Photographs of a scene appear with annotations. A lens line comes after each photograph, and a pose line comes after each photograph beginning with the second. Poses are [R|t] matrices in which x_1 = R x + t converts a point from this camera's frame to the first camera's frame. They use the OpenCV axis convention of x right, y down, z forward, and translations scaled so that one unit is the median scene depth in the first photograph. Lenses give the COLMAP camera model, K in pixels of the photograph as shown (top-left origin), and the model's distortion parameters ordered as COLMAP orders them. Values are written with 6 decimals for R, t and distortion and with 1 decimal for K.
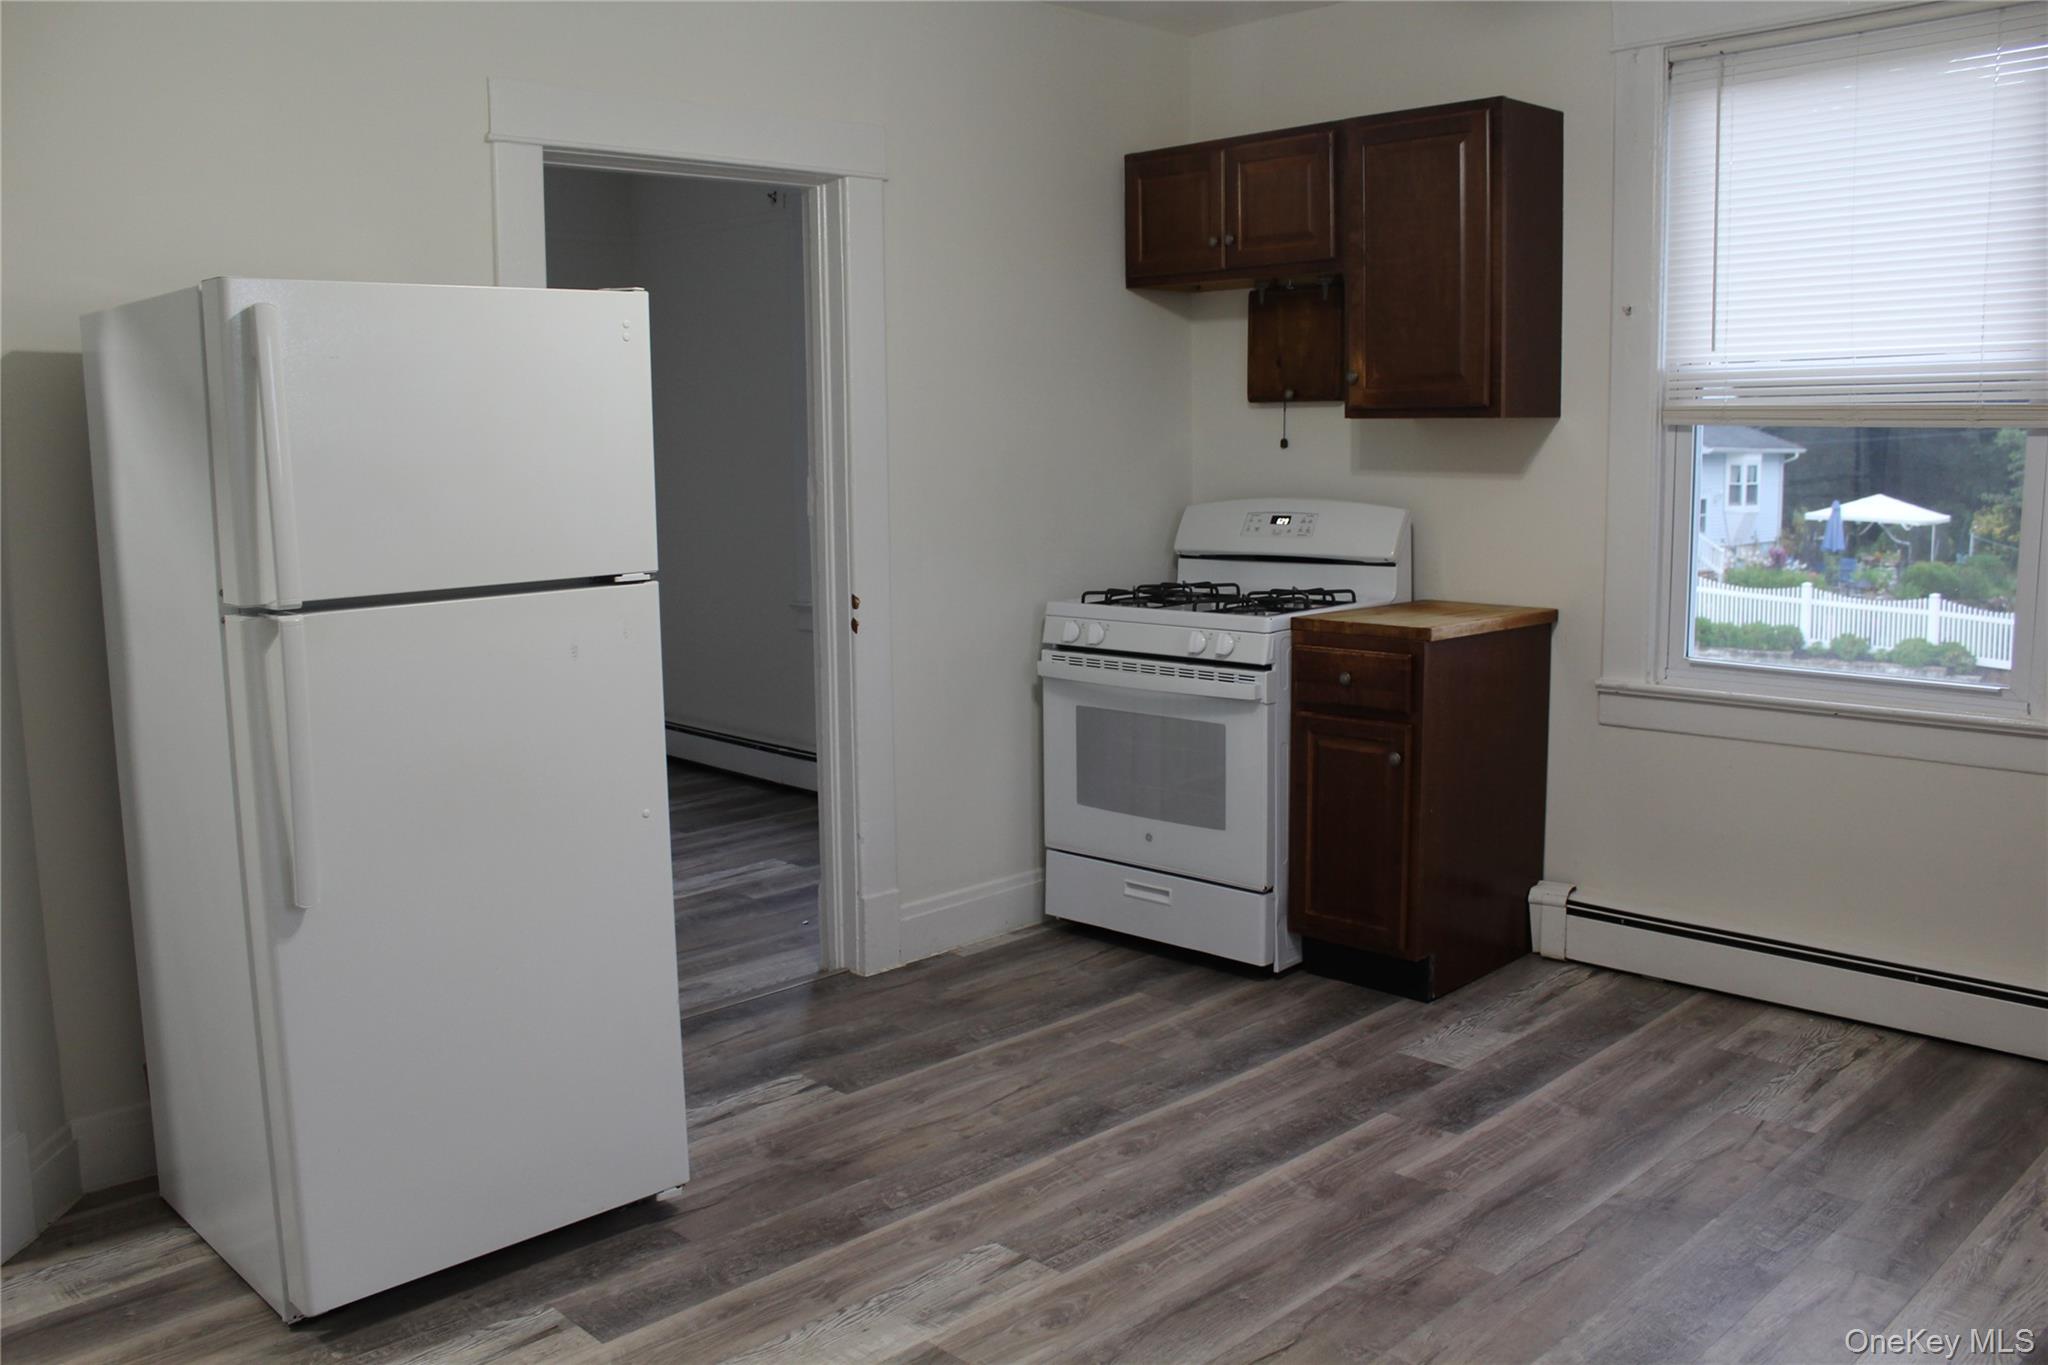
lens RADIAL K [[1692.4, 0, 1024.0], [0, 1692.4, 682.5], [0, 0, 1]] dist [-0.153275, 0.145371]
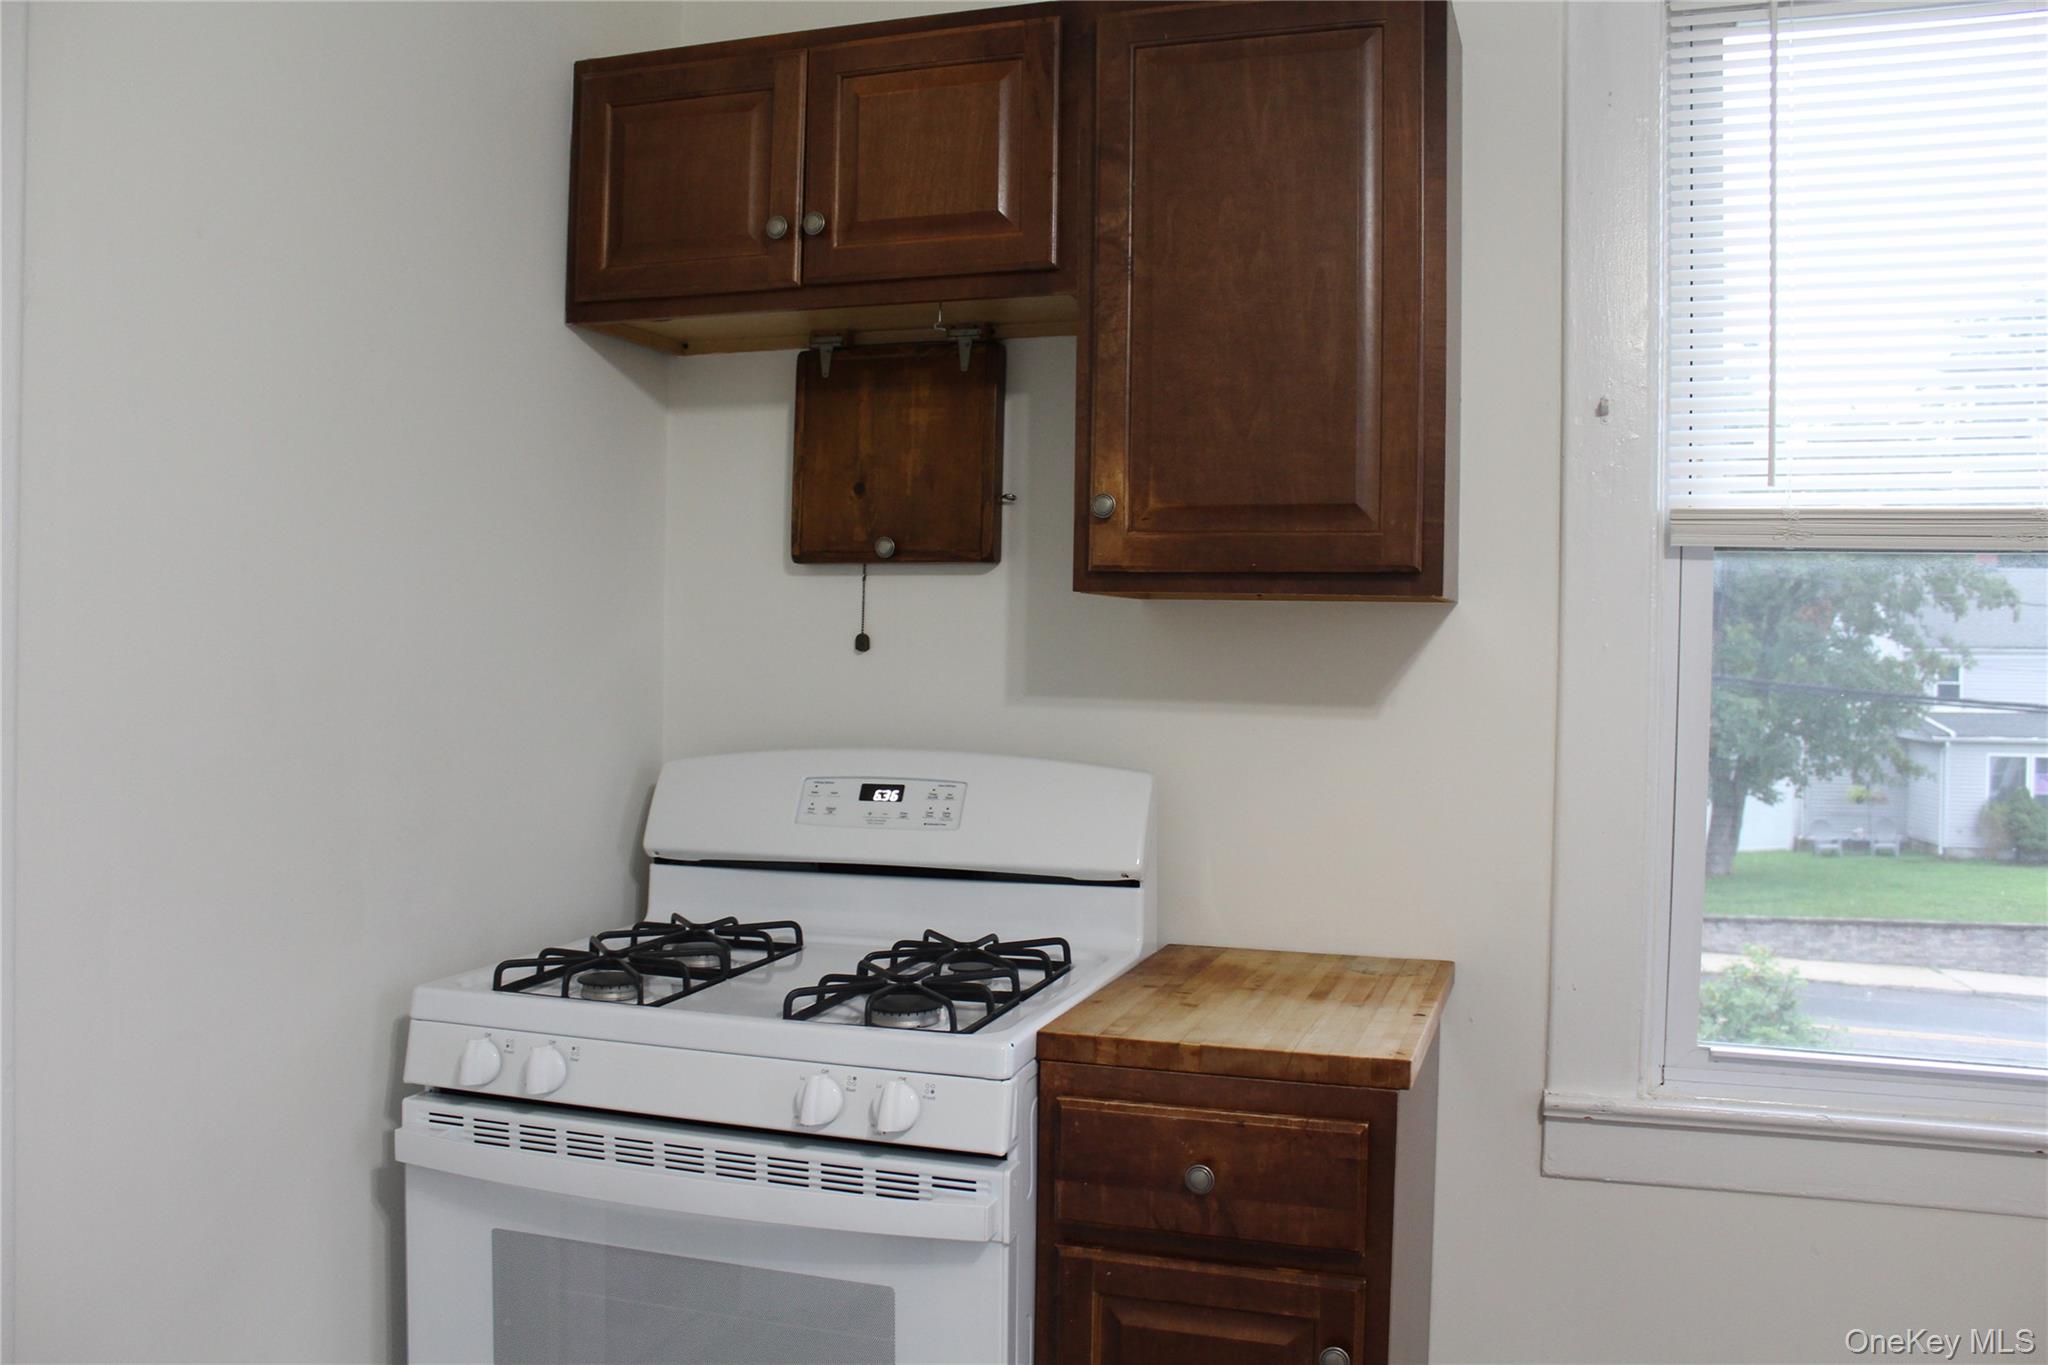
lens RADIAL K [[1692.4, 0, 1024.0], [0, 1692.4, 682.5], [0, 0, 1]] dist [-0.153275, 0.145371]
pose [[0.890117, 0.017164, 0.455409, -0.044221], [0.039096, 0.992731, -0.113830, -0.074739], [-0.454053, 0.119127, 0.882975, 0.565538]]
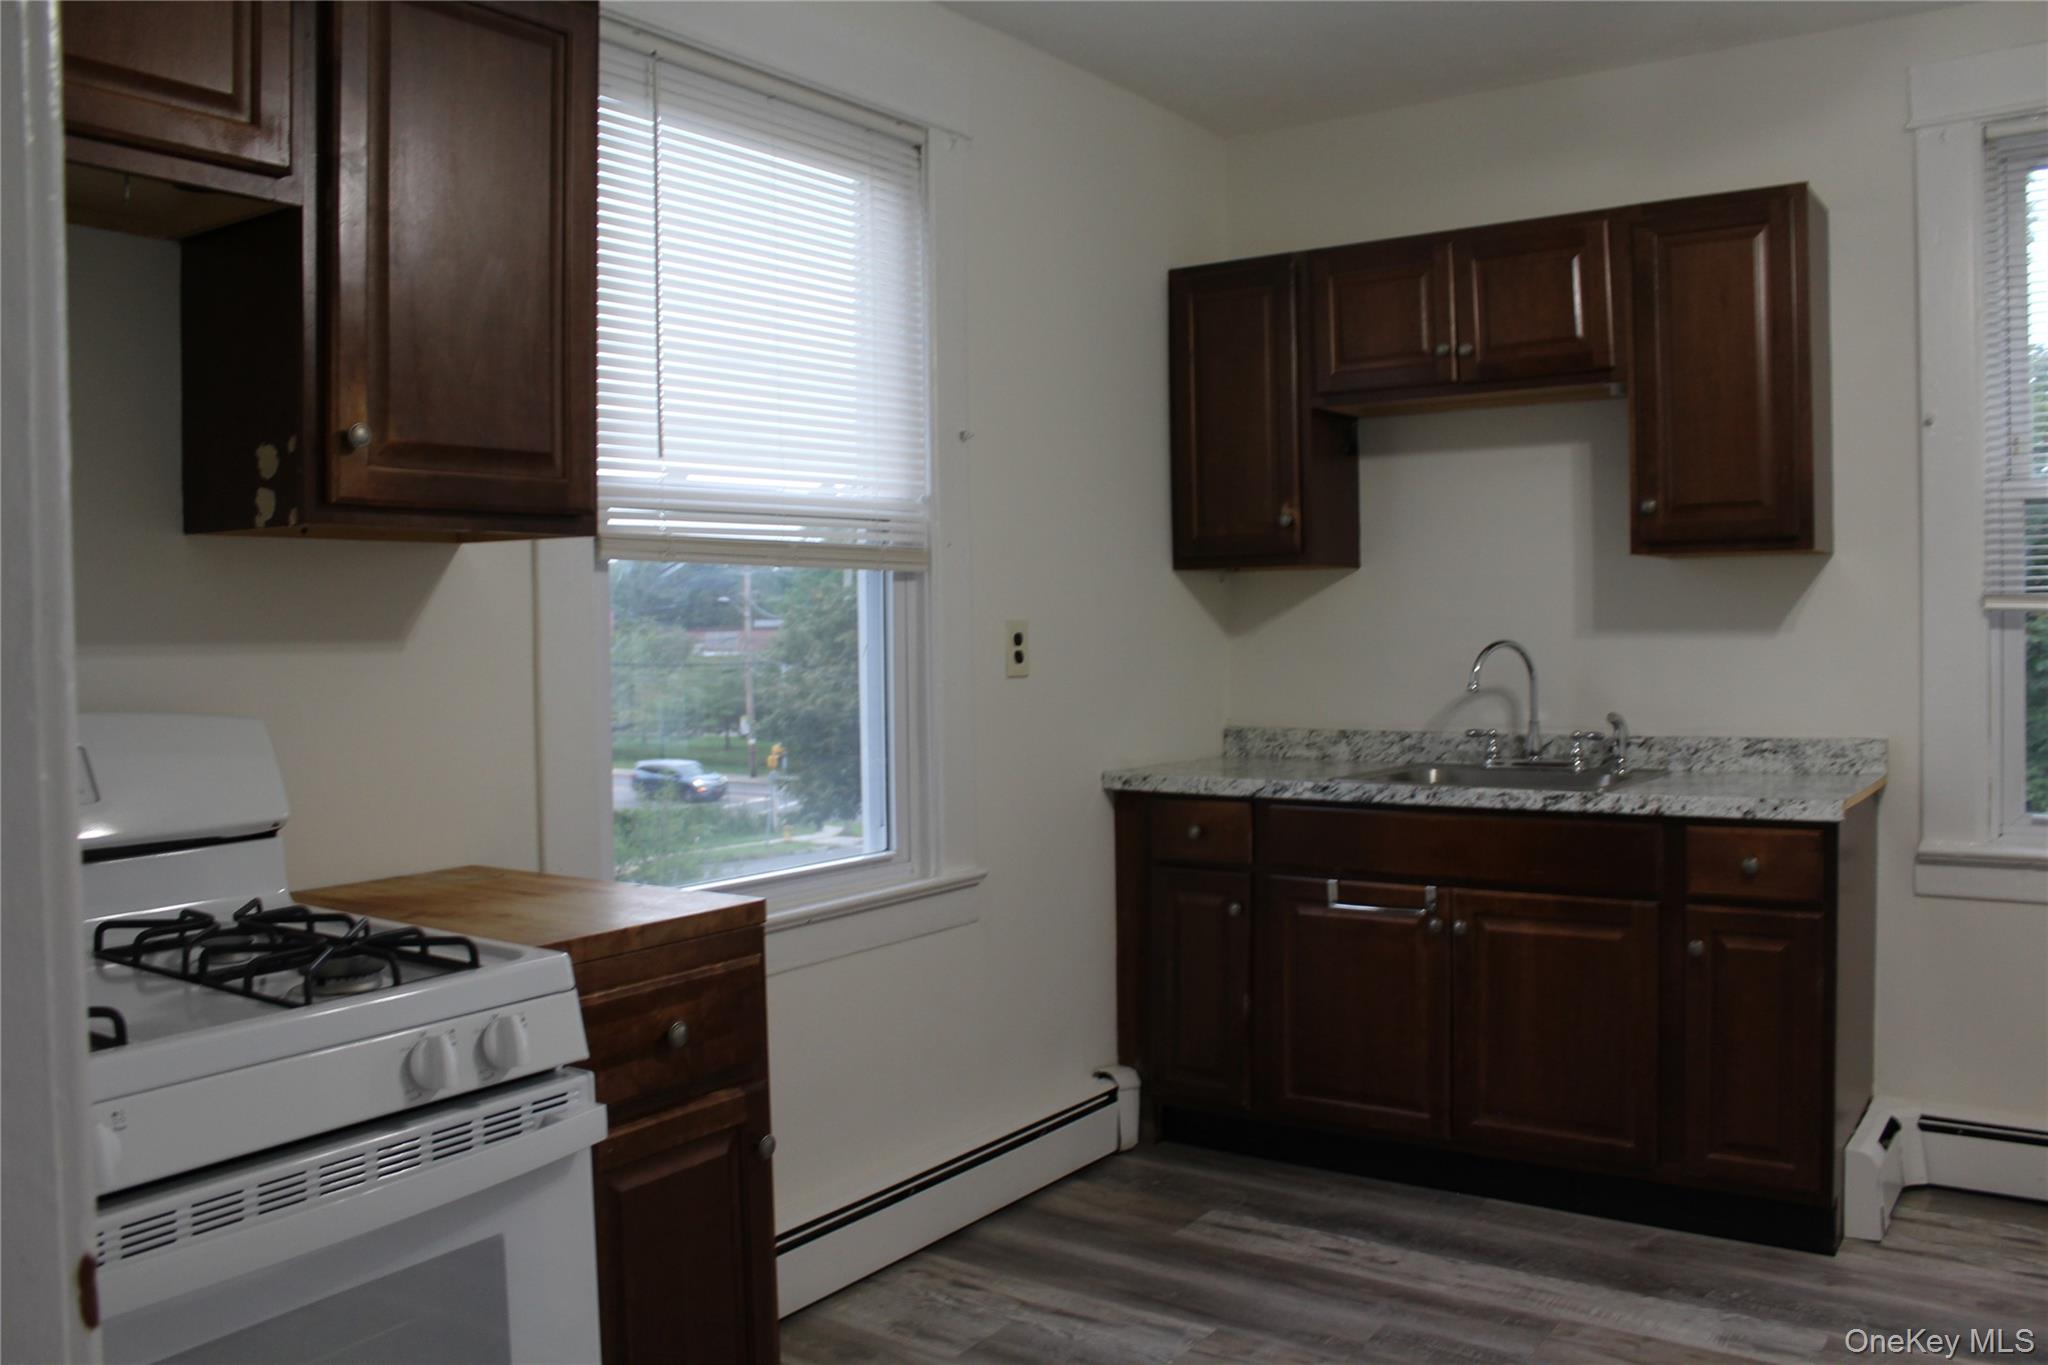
lens RADIAL K [[1692.4, 0, 1024.0], [0, 1692.4, 682.5], [0, 0, 1]] dist [-0.153275, 0.145371]
pose [[-0.184487, -0.020028, 0.982631, -0.287024], [0.159685, 0.985897, 0.050075, -0.103682], [-0.969776, 0.166149, -0.178687, 0.881009]]
